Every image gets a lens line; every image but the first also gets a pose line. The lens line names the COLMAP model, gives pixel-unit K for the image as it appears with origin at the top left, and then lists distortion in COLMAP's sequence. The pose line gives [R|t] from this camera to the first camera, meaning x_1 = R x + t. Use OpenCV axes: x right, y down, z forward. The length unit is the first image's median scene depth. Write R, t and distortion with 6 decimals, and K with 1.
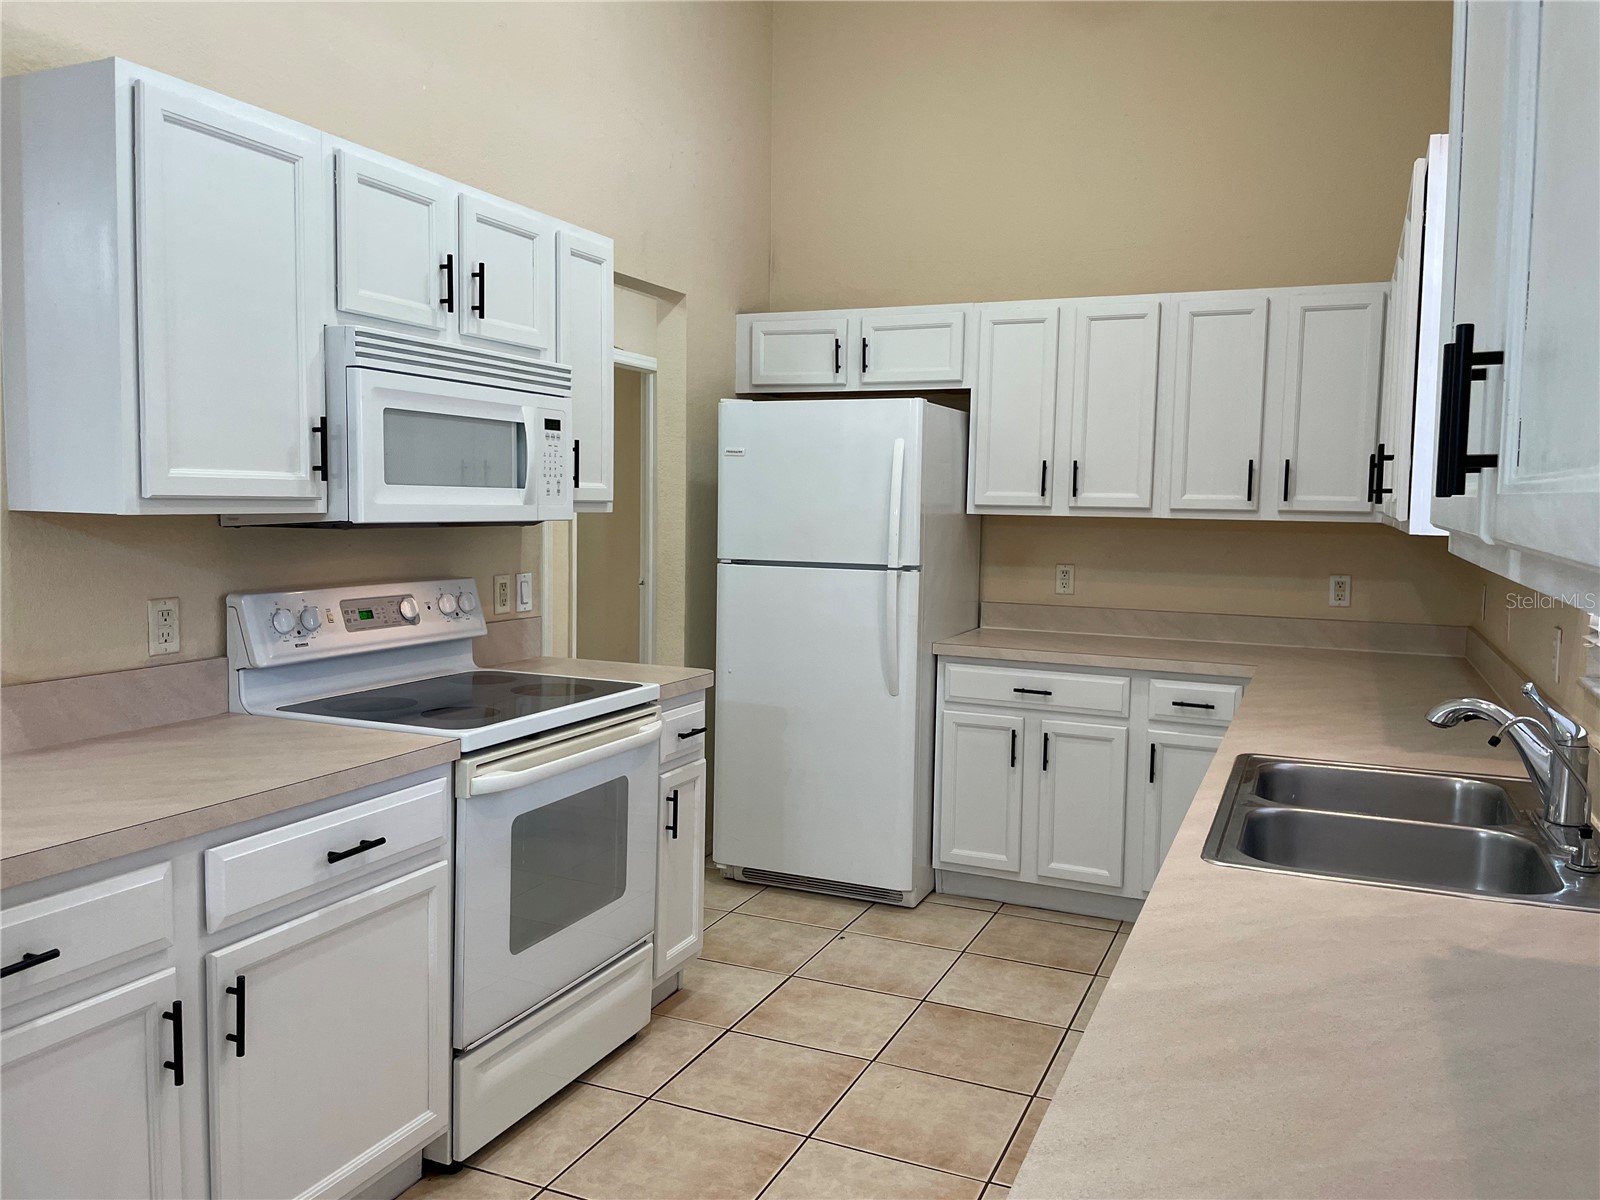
lens RADIAL K [[1215.0, 0, 805.5], [0, 1215.0, 593.2], [0, 0, 1]] dist [0.101266, -0.139880]
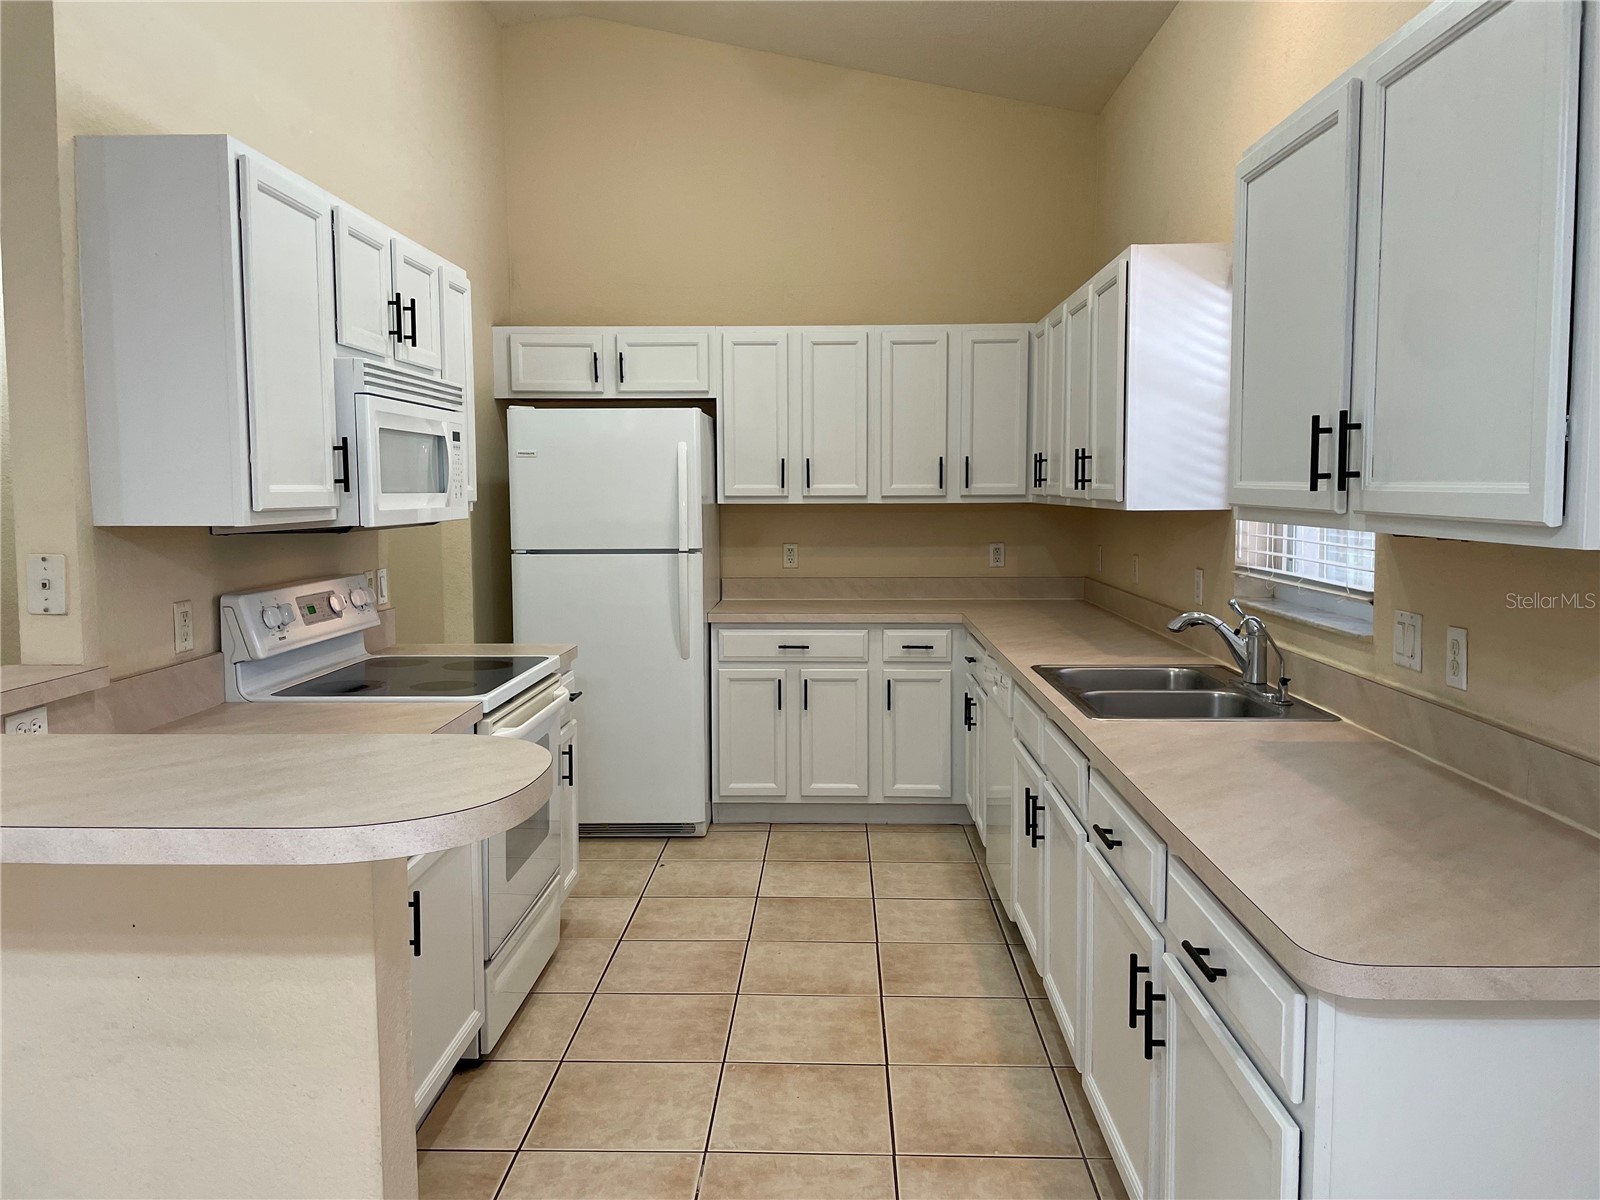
lens RADIAL K [[1206.1, 0, 797.1], [0, 1206.1, 582.8], [0, 0, 1]] dist [0.141475, -0.250649]
pose [[0.931840, -0.050989, 0.359270, -0.259987], [0.049696, 0.998682, 0.012840, 0.000520], [-0.359451, 0.005889, 0.933145, -0.146688]]
